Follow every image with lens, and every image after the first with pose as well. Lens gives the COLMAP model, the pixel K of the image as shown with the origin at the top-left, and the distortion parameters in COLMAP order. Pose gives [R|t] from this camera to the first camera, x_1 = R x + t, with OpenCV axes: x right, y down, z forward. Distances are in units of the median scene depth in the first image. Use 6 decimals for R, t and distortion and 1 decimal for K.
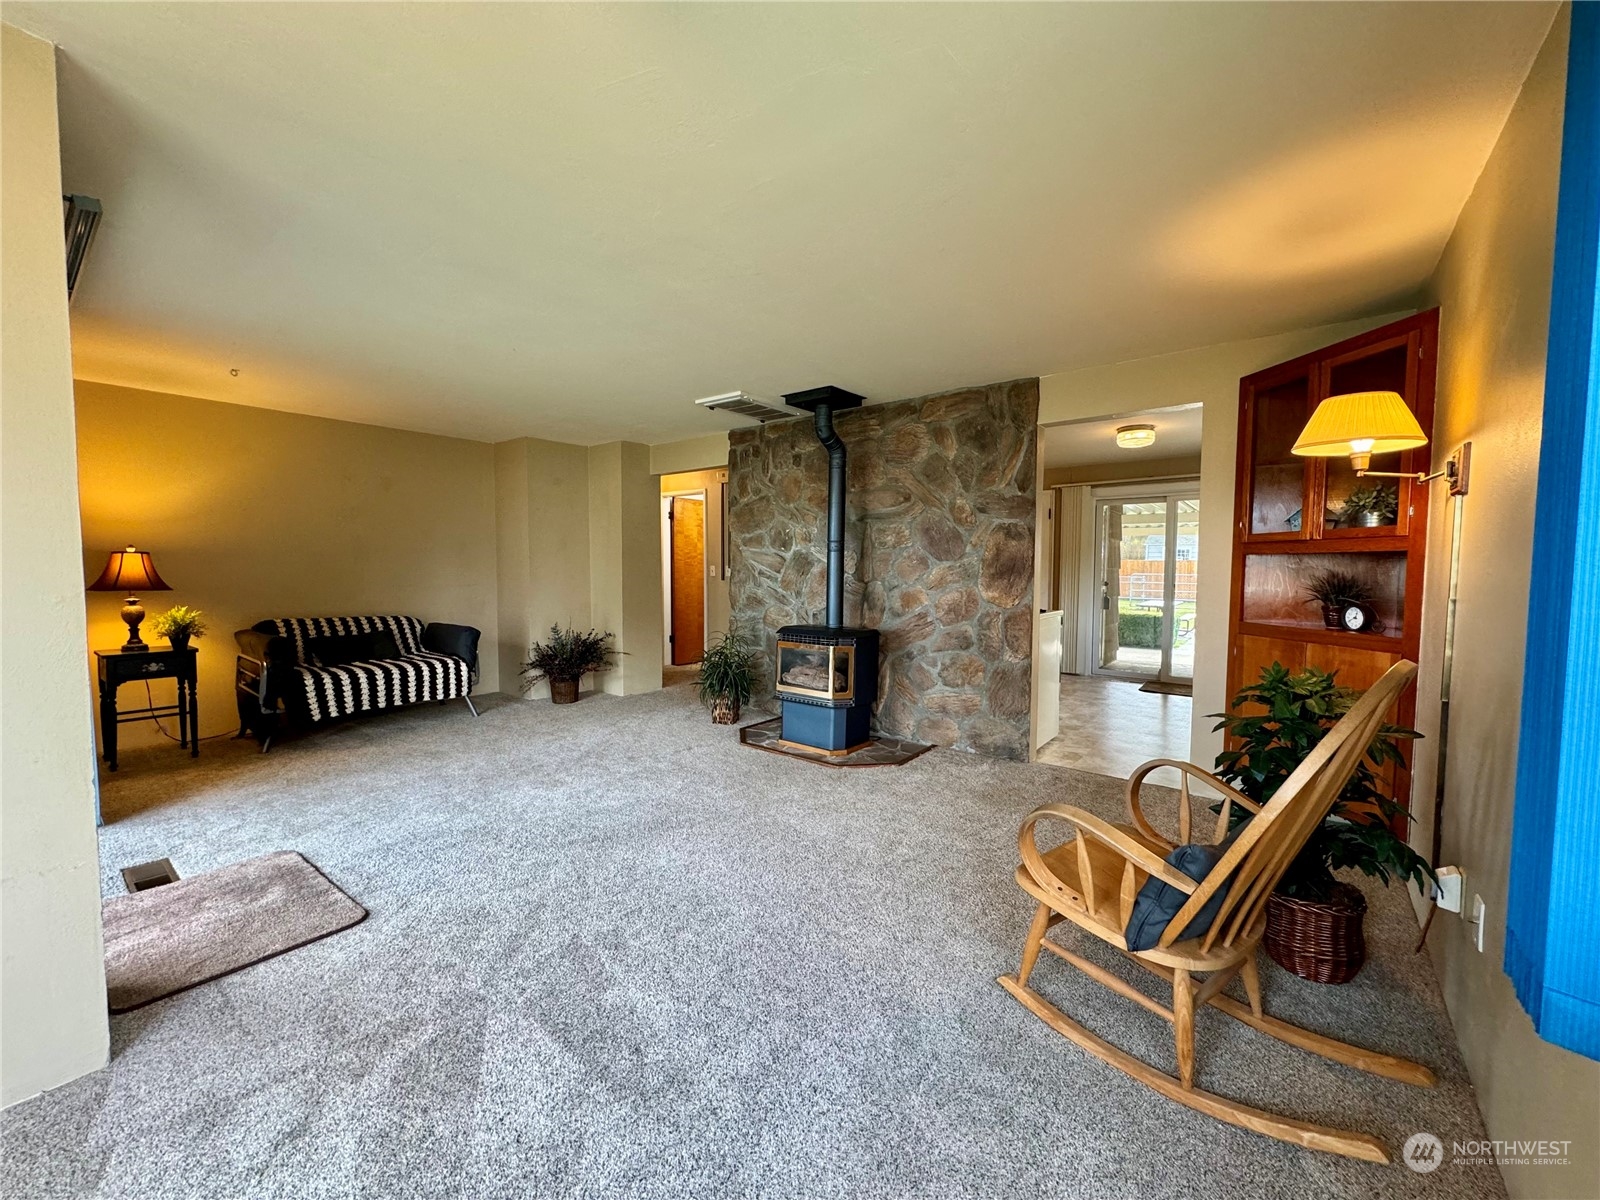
lens RADIAL K [[636.6, 0, 806.5], [0, 636.6, 600.8], [0, 0, 1]] dist [-0.000867, -0.000036]
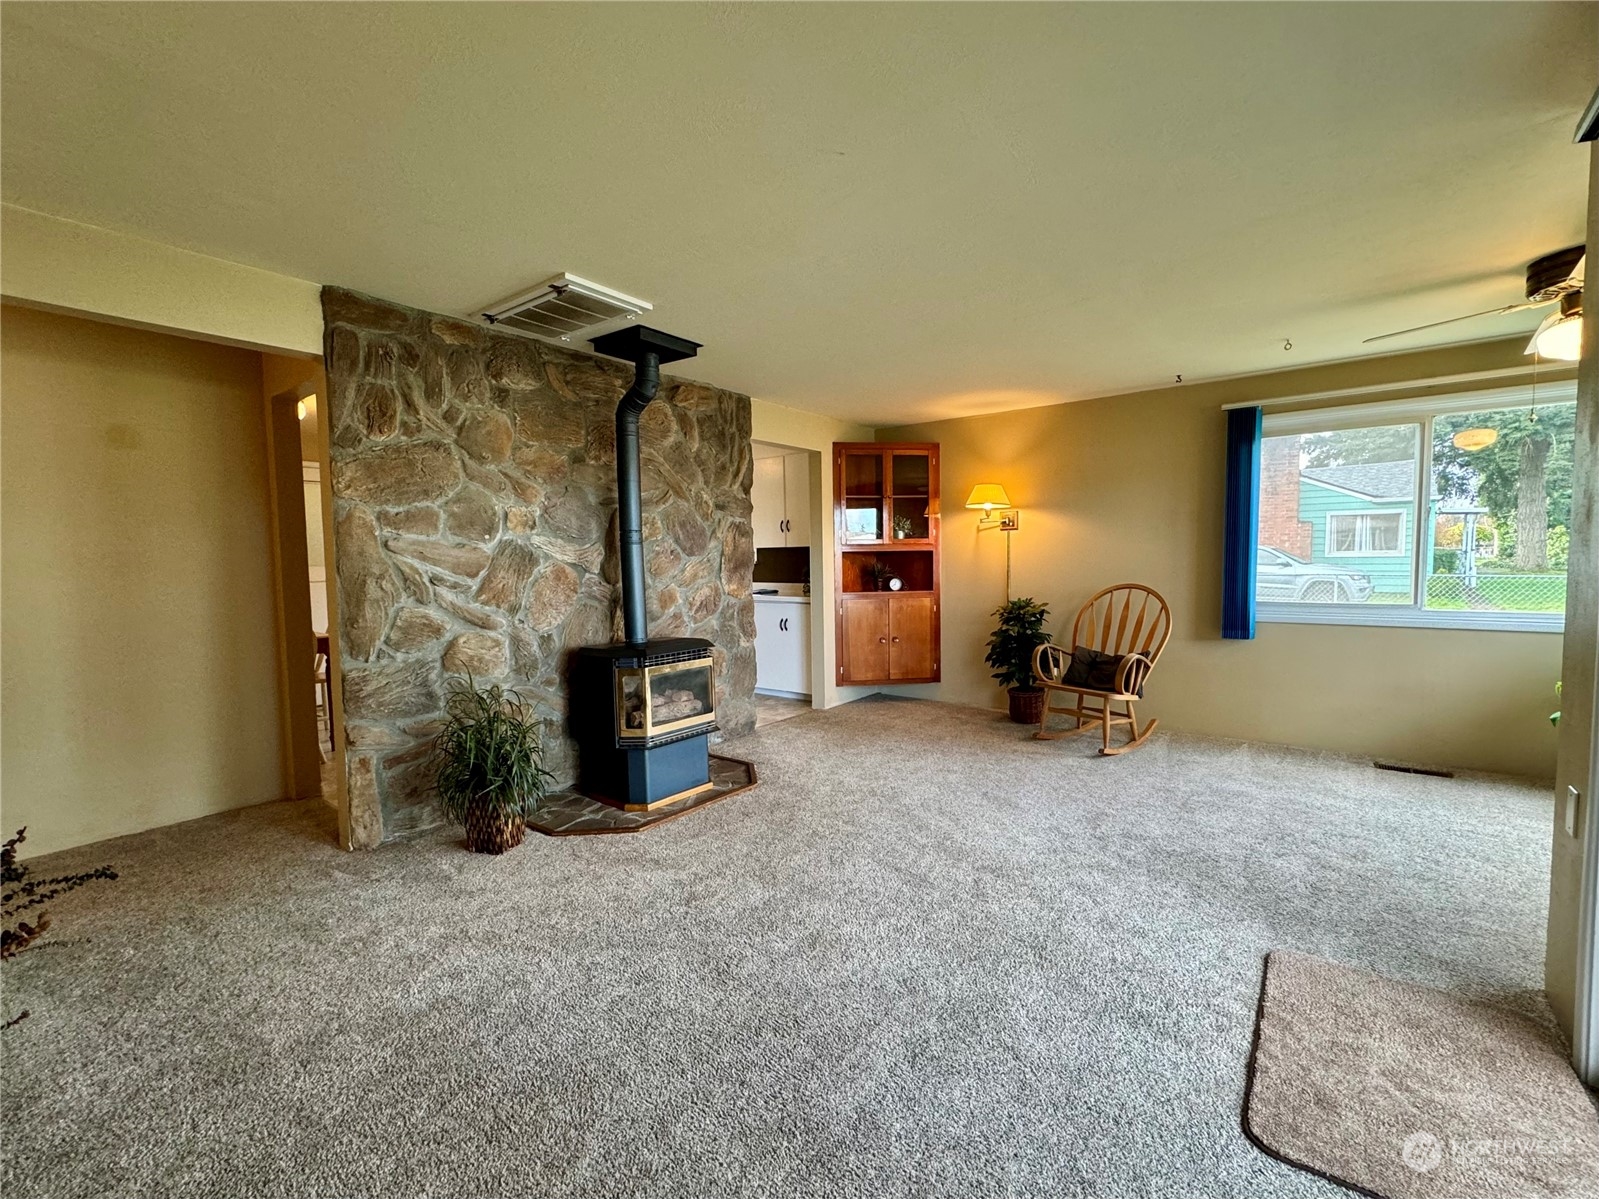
lens RADIAL K [[707.0, 0, 803.0], [0, 707.0, 603.4], [0, 0, 1]] dist [0.001374, 0.000001]
pose [[-0.007901, -0.065820, 0.997800, -0.852556], [0.069267, 0.995399, 0.066210, -0.050478], [-0.997567, 0.069637, -0.003306, 0.839484]]
